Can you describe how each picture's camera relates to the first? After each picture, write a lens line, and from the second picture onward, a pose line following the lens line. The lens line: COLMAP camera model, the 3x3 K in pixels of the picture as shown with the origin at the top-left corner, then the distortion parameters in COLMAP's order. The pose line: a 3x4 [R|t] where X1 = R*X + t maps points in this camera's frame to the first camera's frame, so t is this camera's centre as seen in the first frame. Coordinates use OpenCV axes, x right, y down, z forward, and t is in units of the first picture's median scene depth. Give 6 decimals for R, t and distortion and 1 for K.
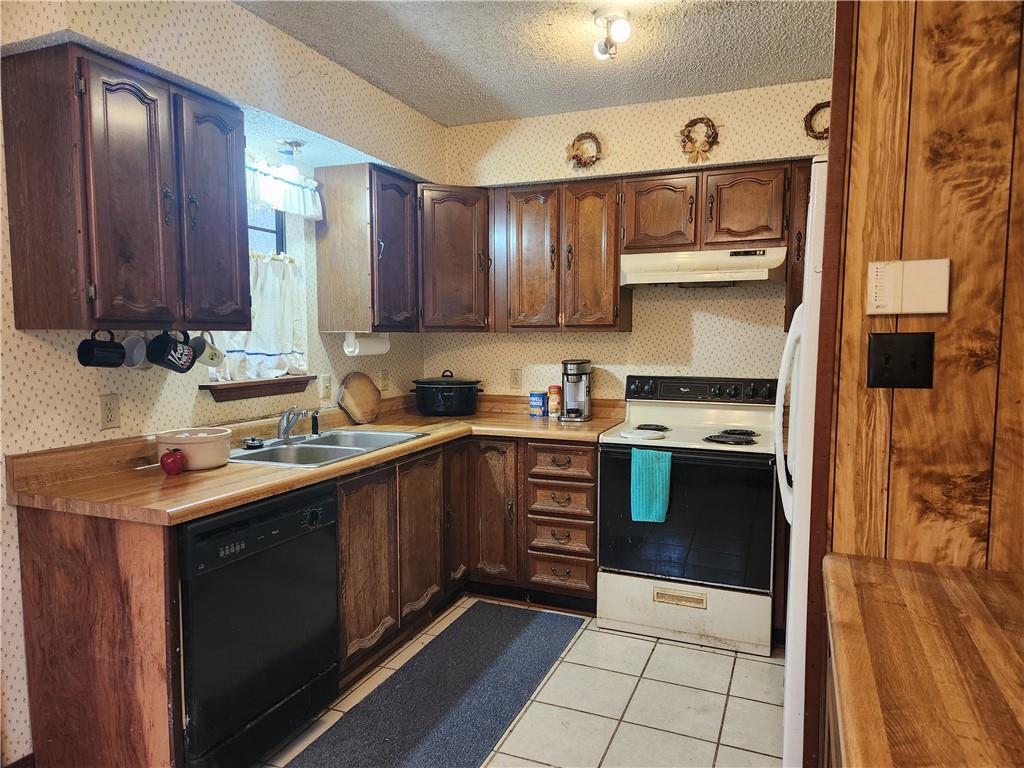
lens RADIAL K [[666.0, 0, 512.0], [0, 666.0, 384.0], [0, 0, 1]] dist [0.003607, 0.000978]
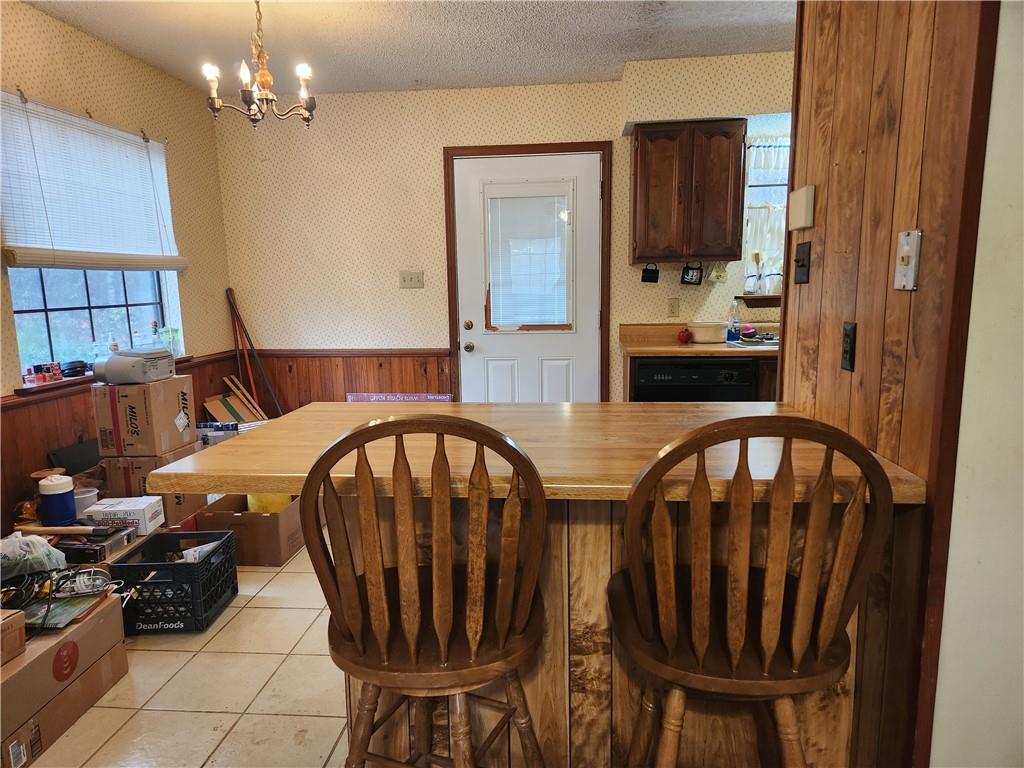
lens RADIAL K [[666.0, 0, 512.0], [0, 666.0, 384.0], [0, 0, 1]] dist [0.003607, 0.000978]
pose [[0.311888, 0.133616, -0.940677, 1.011171], [-0.045171, 0.991028, 0.125791, 0.038047], [0.949044, 0.003258, 0.315125, -0.006217]]
